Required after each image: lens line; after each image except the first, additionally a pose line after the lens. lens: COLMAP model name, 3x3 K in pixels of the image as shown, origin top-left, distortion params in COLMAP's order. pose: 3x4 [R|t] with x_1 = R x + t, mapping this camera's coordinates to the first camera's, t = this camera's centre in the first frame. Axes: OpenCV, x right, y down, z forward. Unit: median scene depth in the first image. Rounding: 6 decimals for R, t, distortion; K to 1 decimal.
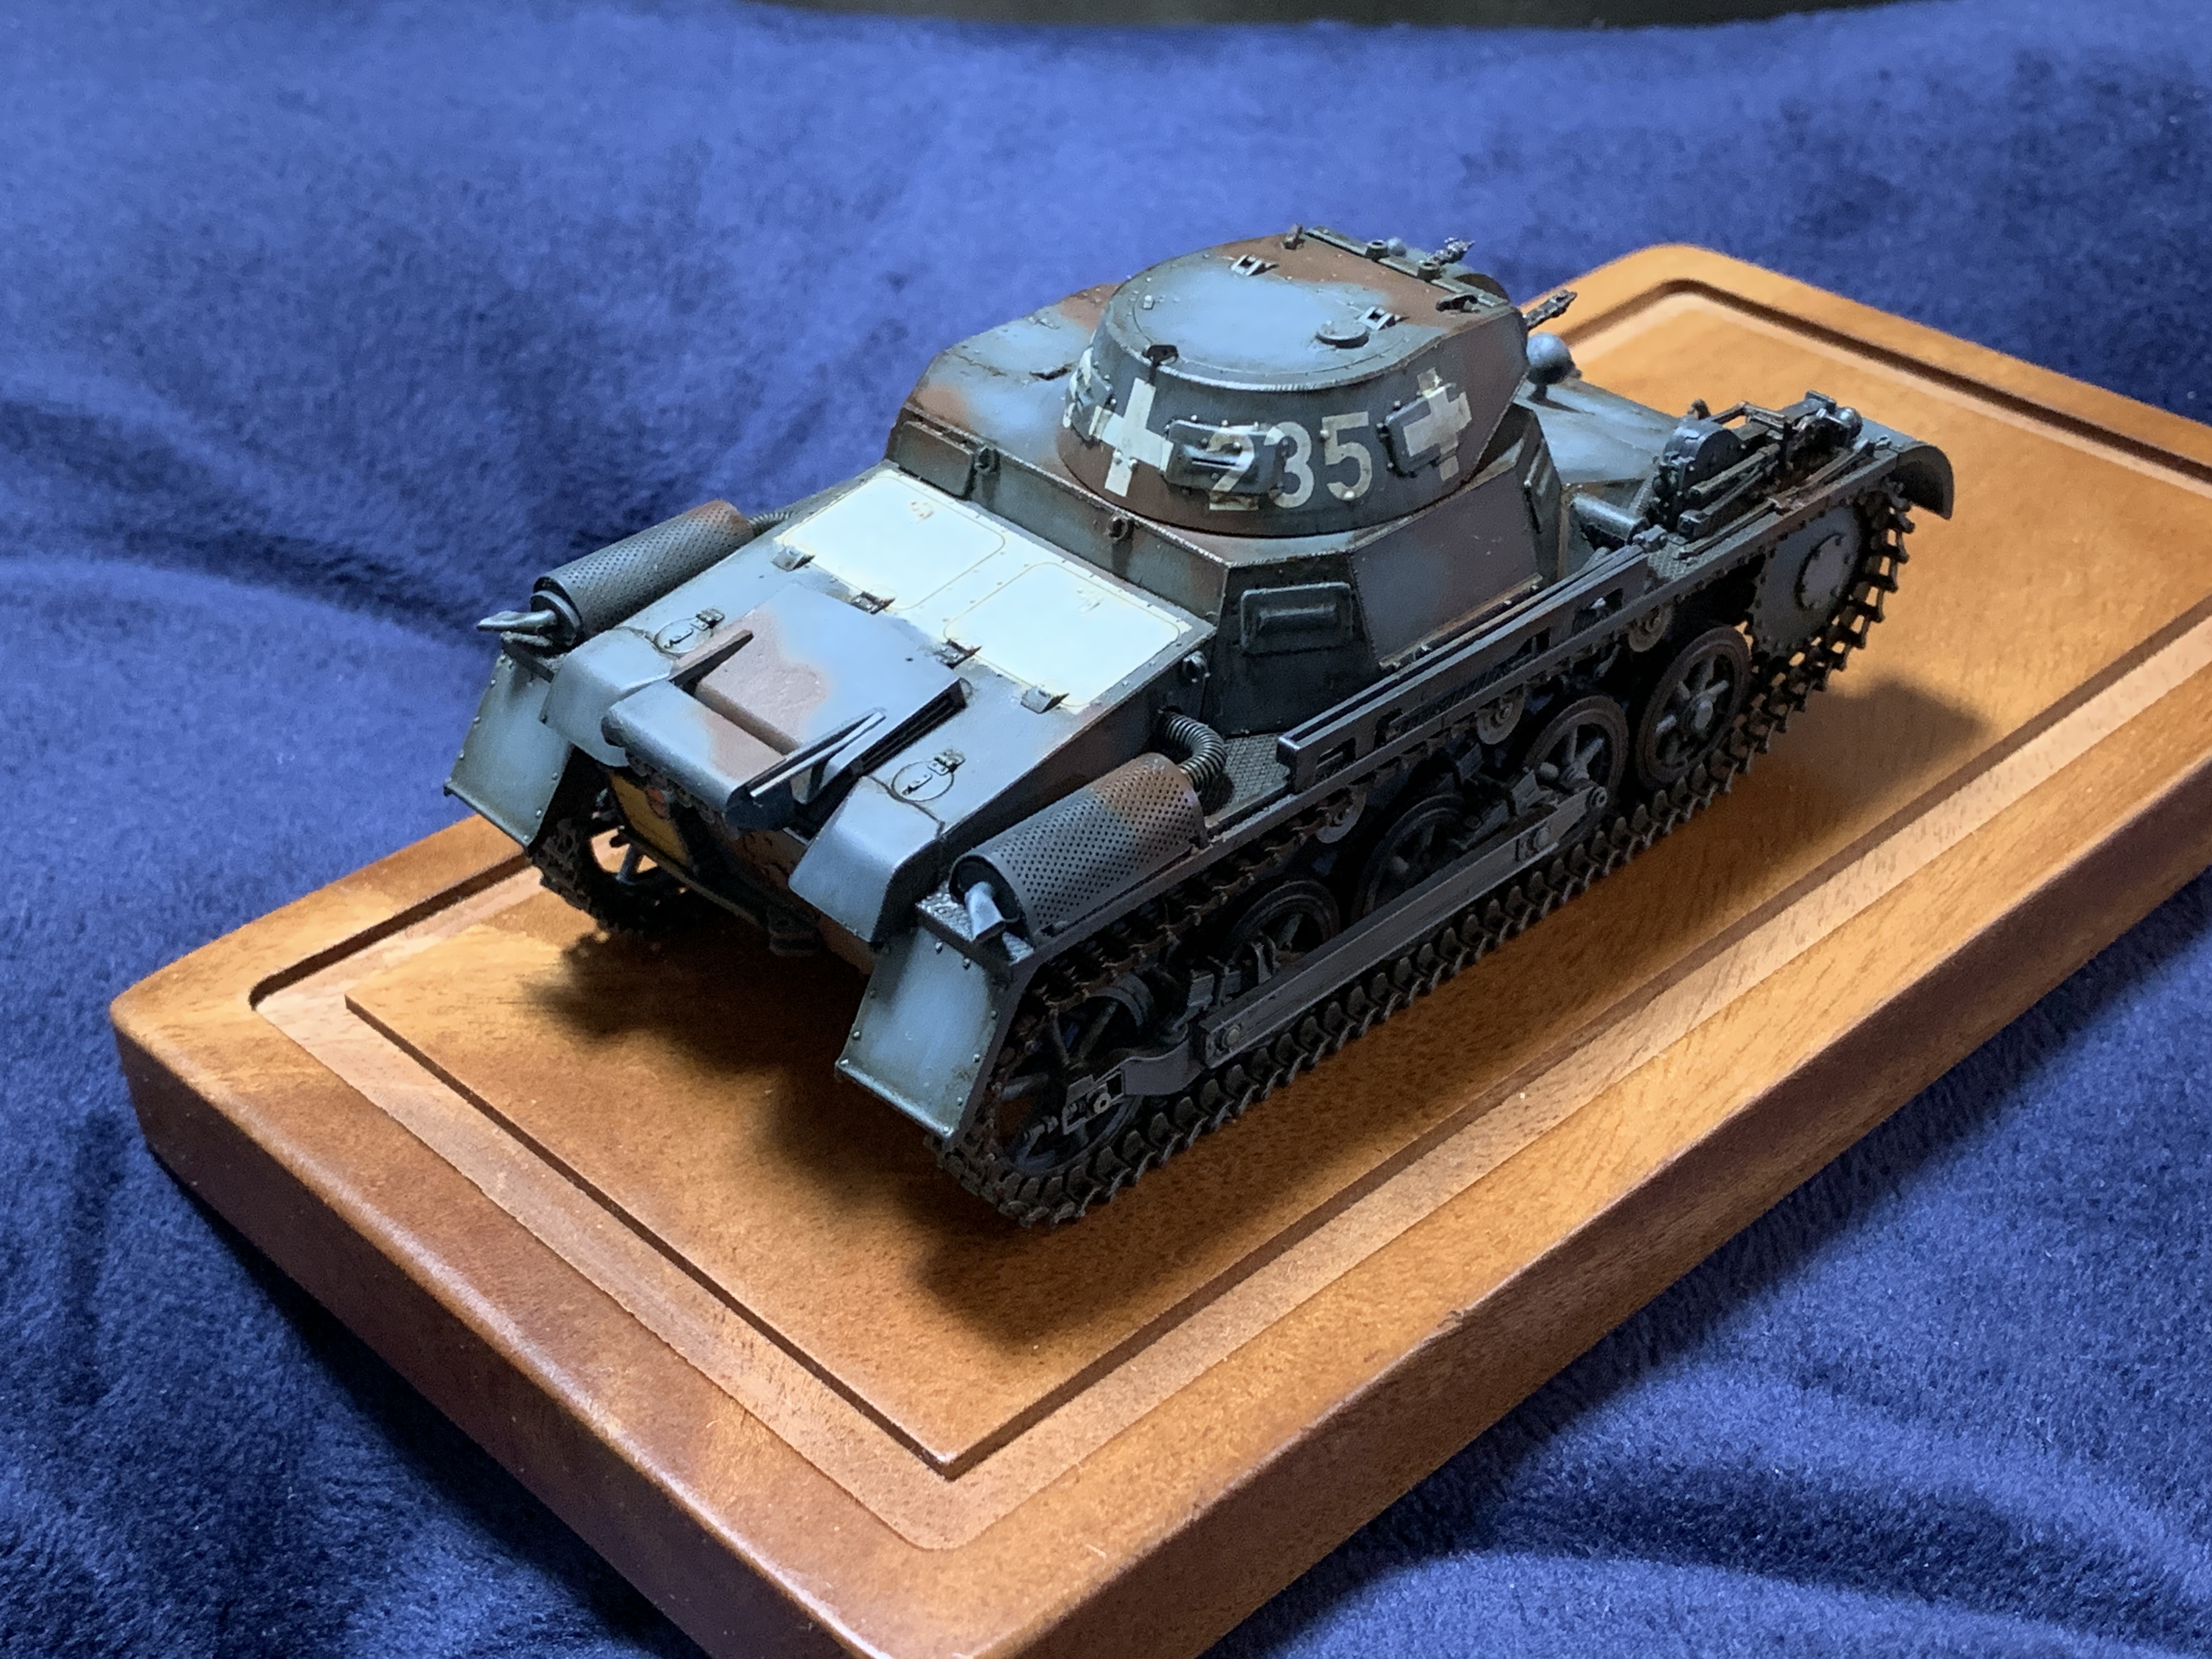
lens RADIAL K [[2995.5, 0, 1100.8], [0, 2995.5, 832.9], [0, 0, 1]] dist [0.255106, -1.161103]
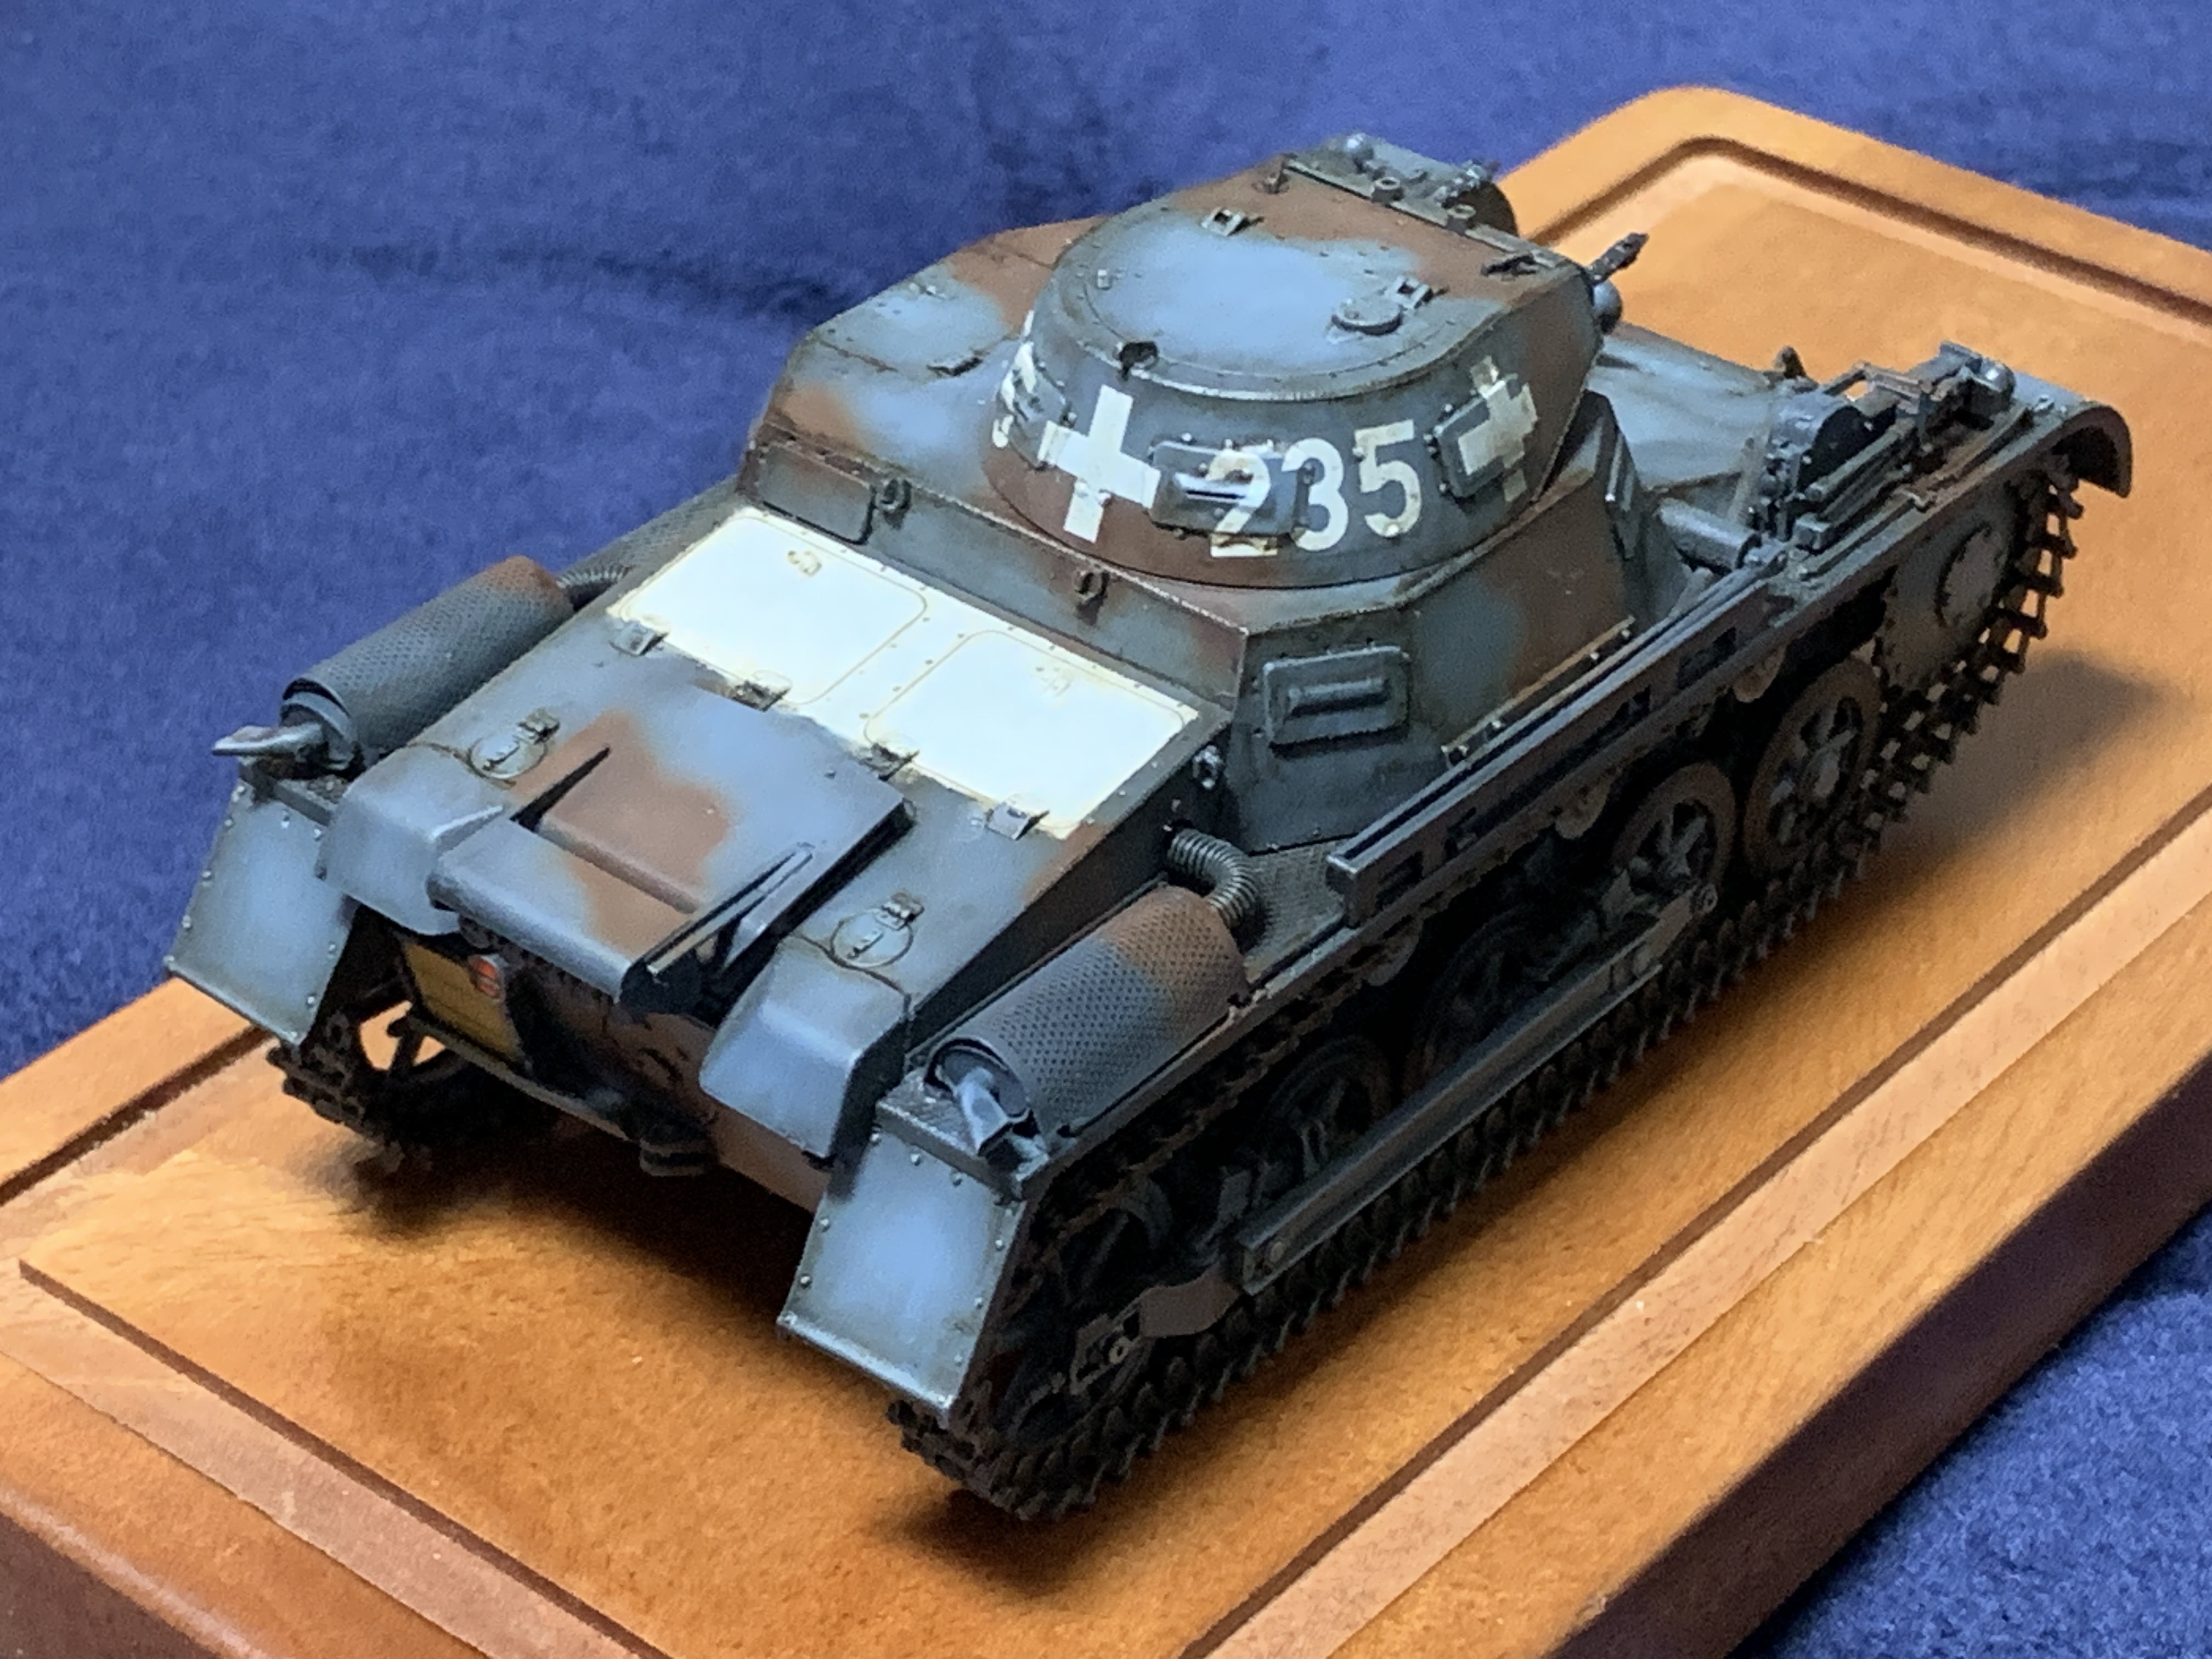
lens RADIAL K [[4854.9, 0, 1106.7], [0, 4854.9, 827.1], [0, 0, 1]] dist [0.164315, 0.175282]
pose [[0.993941, -0.048479, 0.098646, -0.111704], [0.049123, 0.998784, -0.004109, -0.035072], [-0.098327, 0.008930, 0.995114, -0.209295]]
